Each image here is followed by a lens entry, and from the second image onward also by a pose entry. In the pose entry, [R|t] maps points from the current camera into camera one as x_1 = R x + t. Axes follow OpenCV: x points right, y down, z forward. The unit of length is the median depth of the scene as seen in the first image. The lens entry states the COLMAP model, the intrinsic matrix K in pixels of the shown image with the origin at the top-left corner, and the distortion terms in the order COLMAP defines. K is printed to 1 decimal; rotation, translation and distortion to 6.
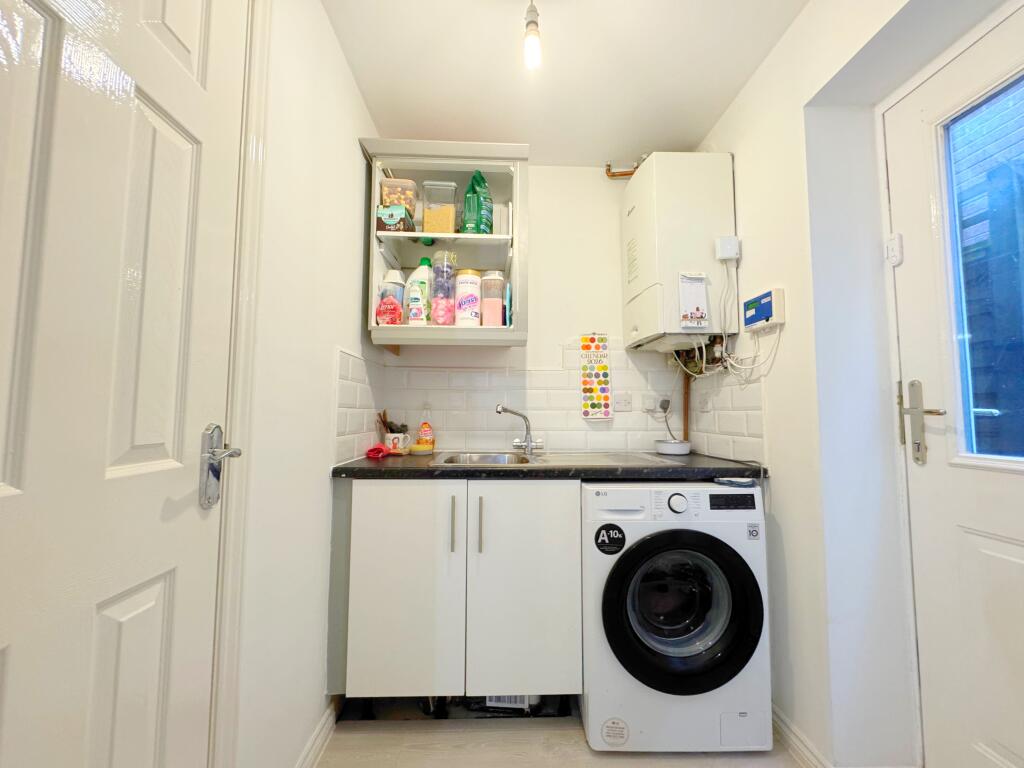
lens RADIAL K [[413.4, 0, 512.0], [0, 413.4, 384.0], [0, 0, 1]] dist [-0.000351, -0.000032]
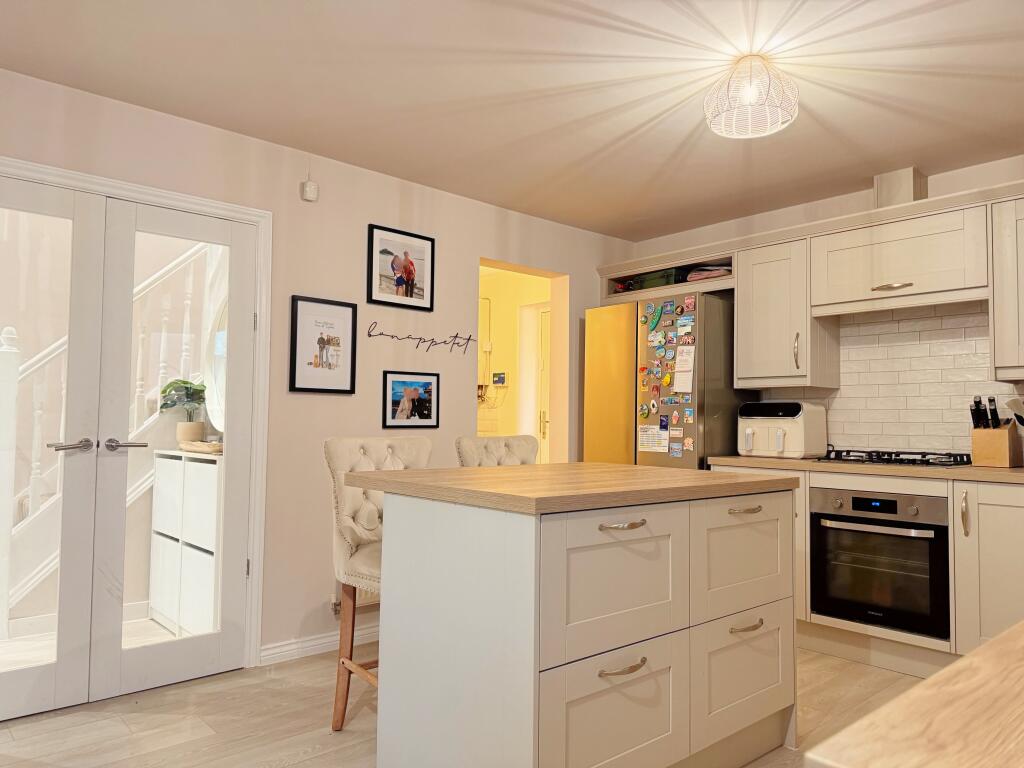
lens RADIAL K [[713.6, 0, 512.0], [0, 713.6, 384.0], [0, 0, 1]] dist [0.098226, -0.136386]
pose [[0.771088, 0.032858, 0.635880, -1.932029], [-0.052191, 0.998569, 0.011689, -0.196563], [-0.634585, -0.042201, 0.771700, -2.190870]]
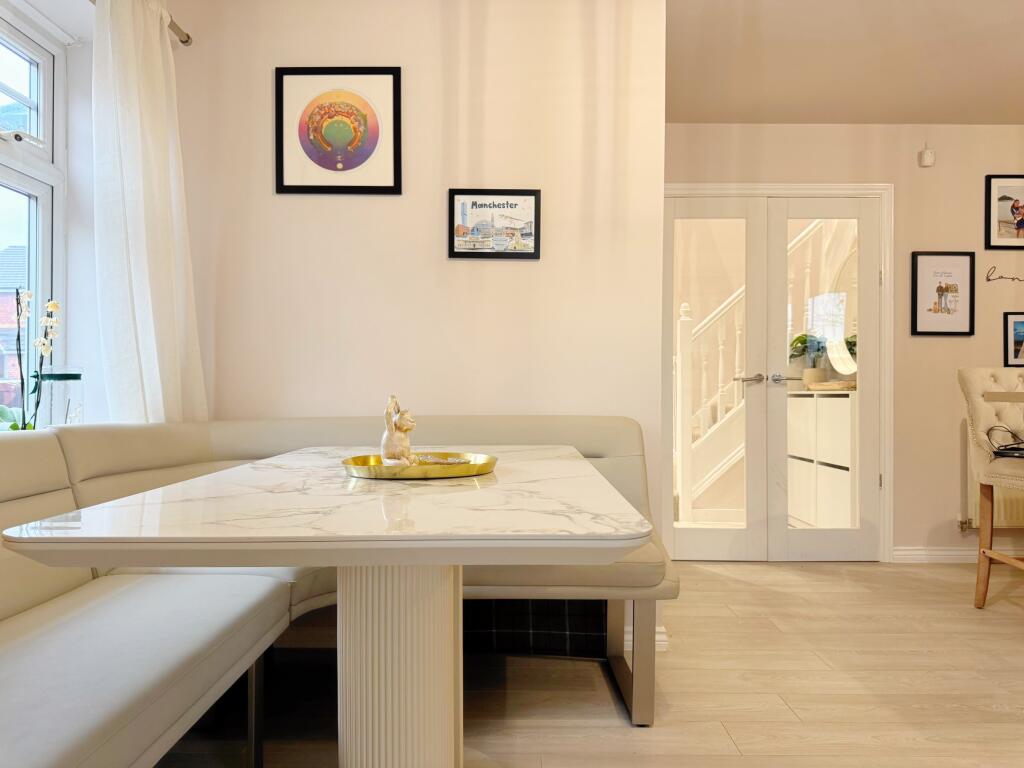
lens RADIAL K [[730.4, 0, 512.0], [0, 730.4, 384.0], [0, 0, 1]] dist [0.004263, -0.002146]
pose [[0.999014, -0.005315, -0.044073, -2.580144], [0.008249, 0.997742, 0.066655, -0.086756], [0.043619, -0.066953, 0.996802, -2.998181]]
